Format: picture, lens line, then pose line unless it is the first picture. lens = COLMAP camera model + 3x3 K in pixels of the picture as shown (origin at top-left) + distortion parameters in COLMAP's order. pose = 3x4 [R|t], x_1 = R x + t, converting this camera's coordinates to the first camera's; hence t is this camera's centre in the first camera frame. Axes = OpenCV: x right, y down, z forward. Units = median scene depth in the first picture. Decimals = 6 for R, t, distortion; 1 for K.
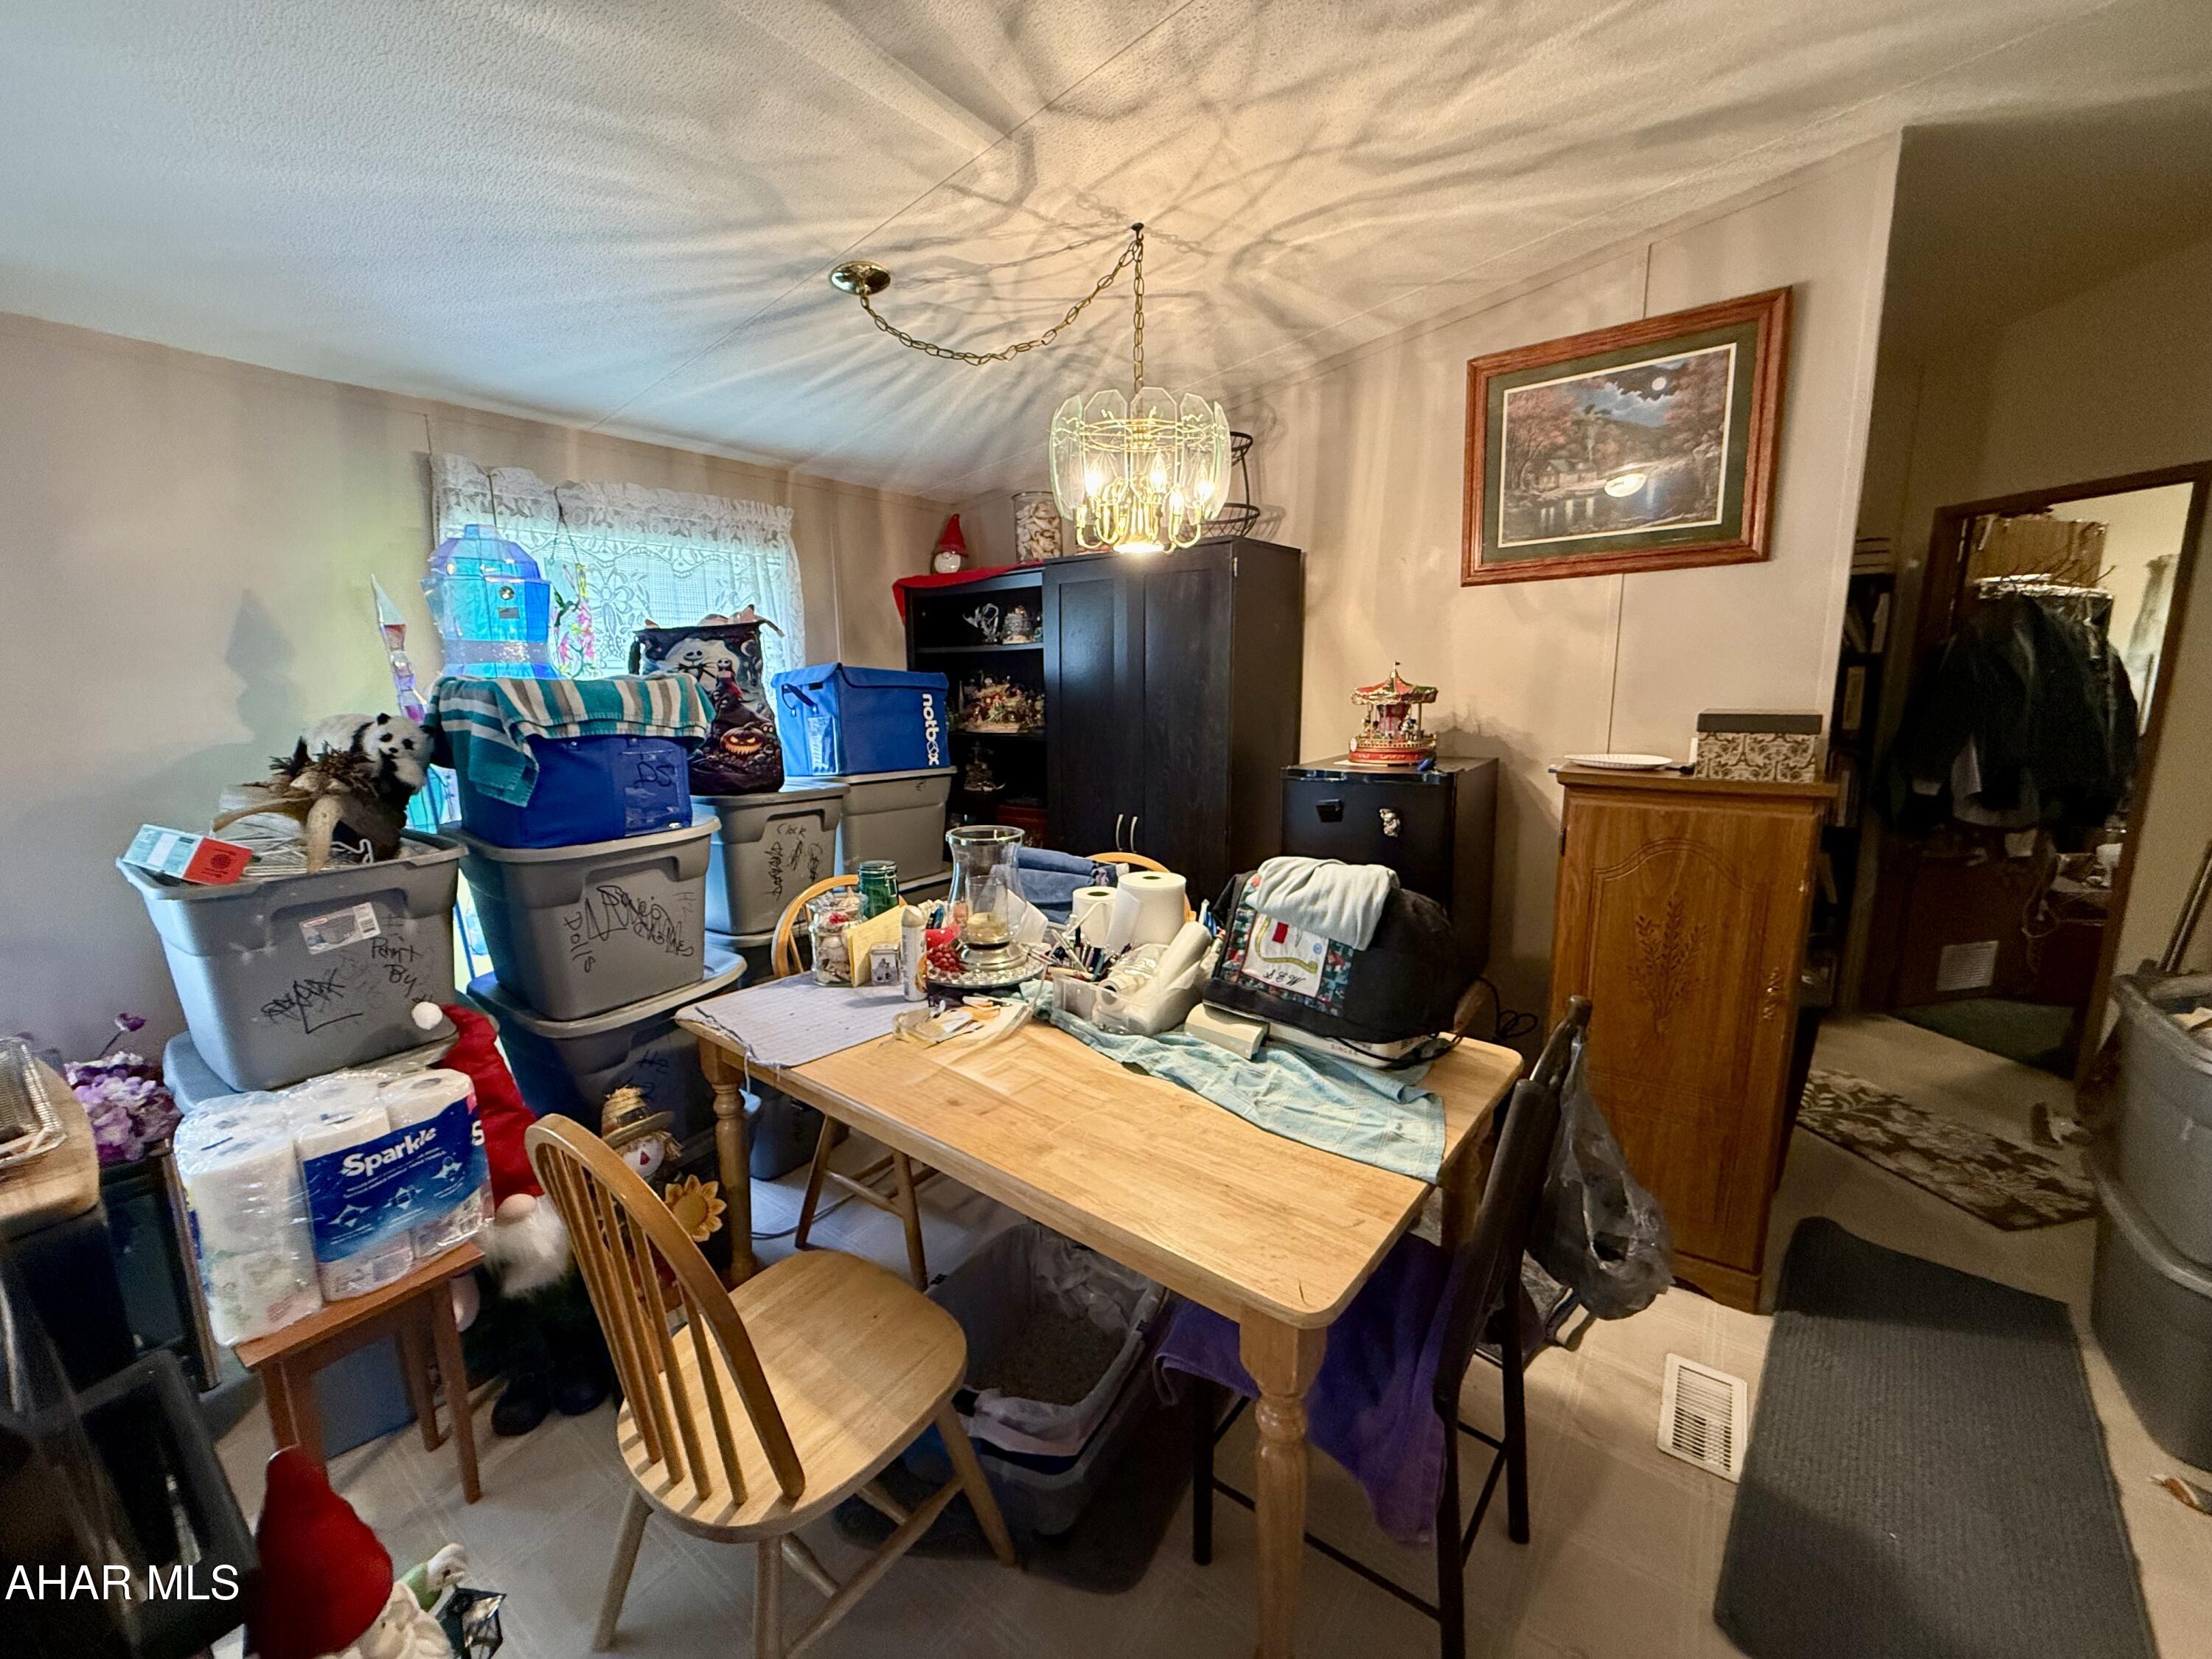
lens RADIAL K [[880.3, 0, 1100.6], [0, 880.3, 832.1], [0, 0, 1]] dist [-0.000576, 0.000106]
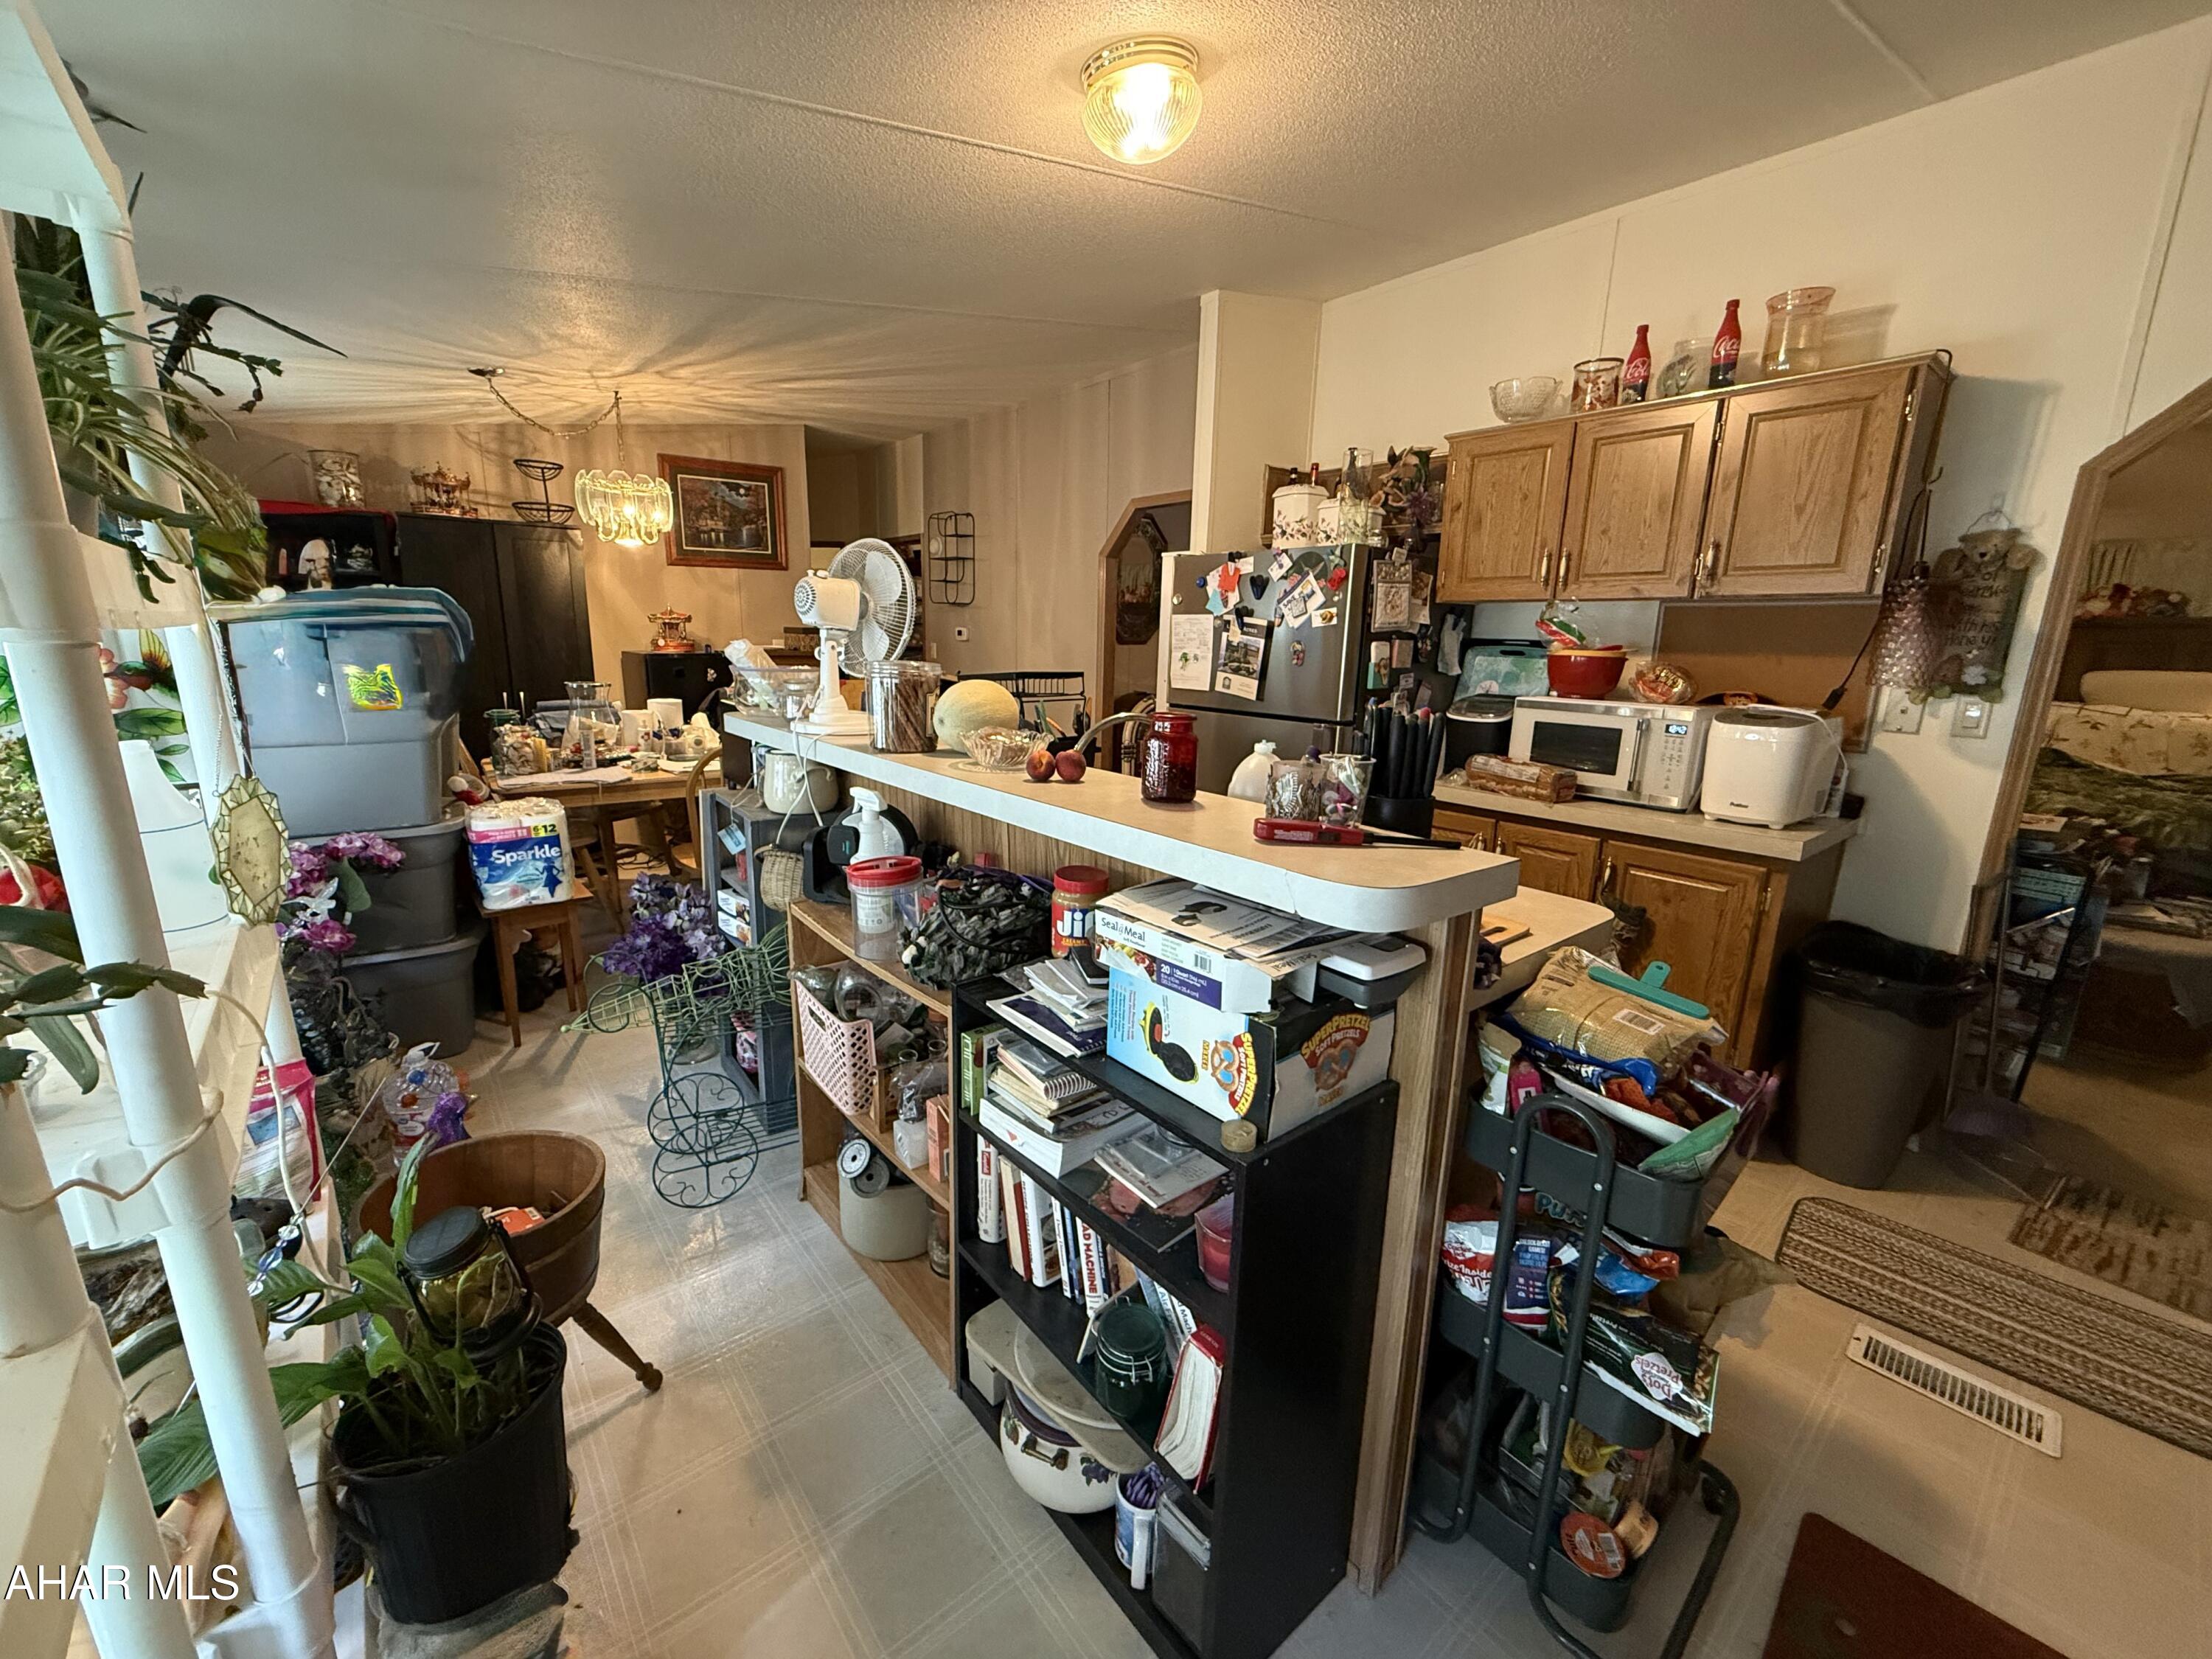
lens RADIAL K [[880.3, 0, 1103.1], [0, 880.3, 828.9], [0, 0, 1]] dist [-0.000576, 0.000106]
pose [[0.254937, -0.191558, 0.947794, -1.534058], [0.145631, 0.976607, 0.158209, 0.158899], [-0.955928, 0.097695, 0.276870, -0.520622]]
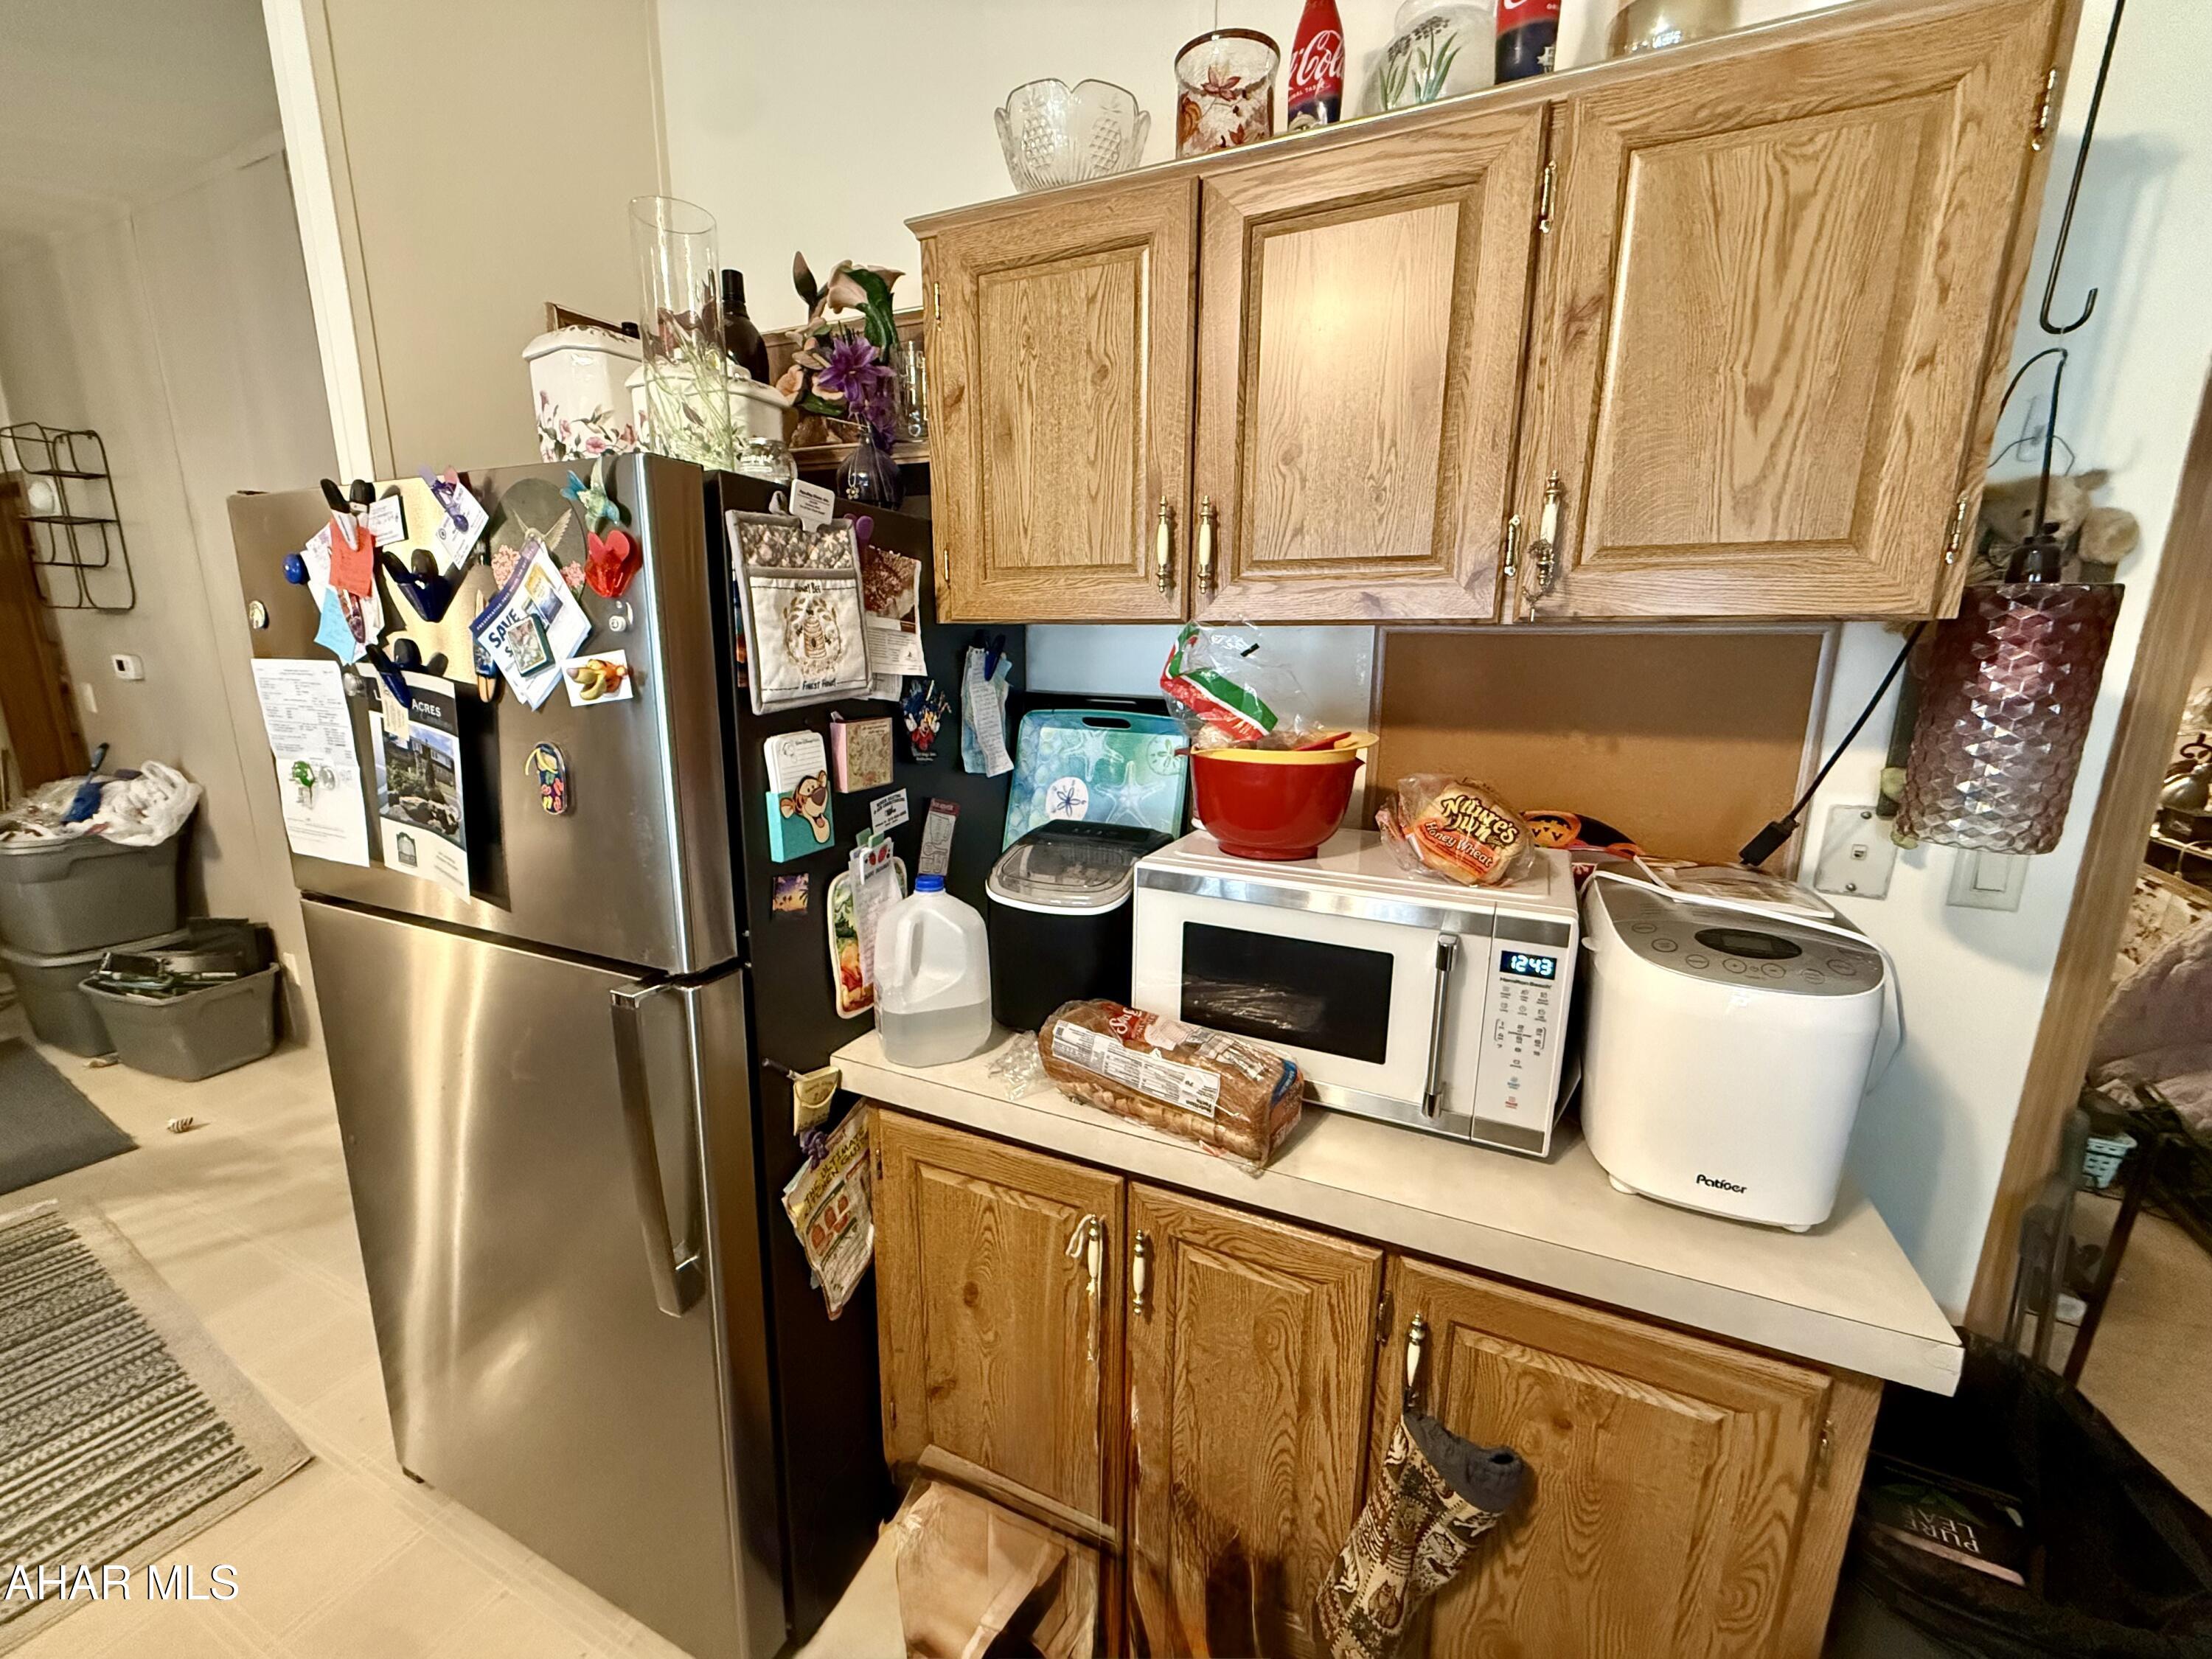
lens RADIAL K [[880.3, 0, 1105.9], [0, 880.3, 830.4], [0, 0, 1]] dist [-0.000576, 0.000106]
pose [[-0.193316, -0.204997, 0.959482, -0.652559], [0.169092, 0.956335, 0.238393, 0.118084], [-0.966456, 0.208325, -0.150211, -0.663341]]
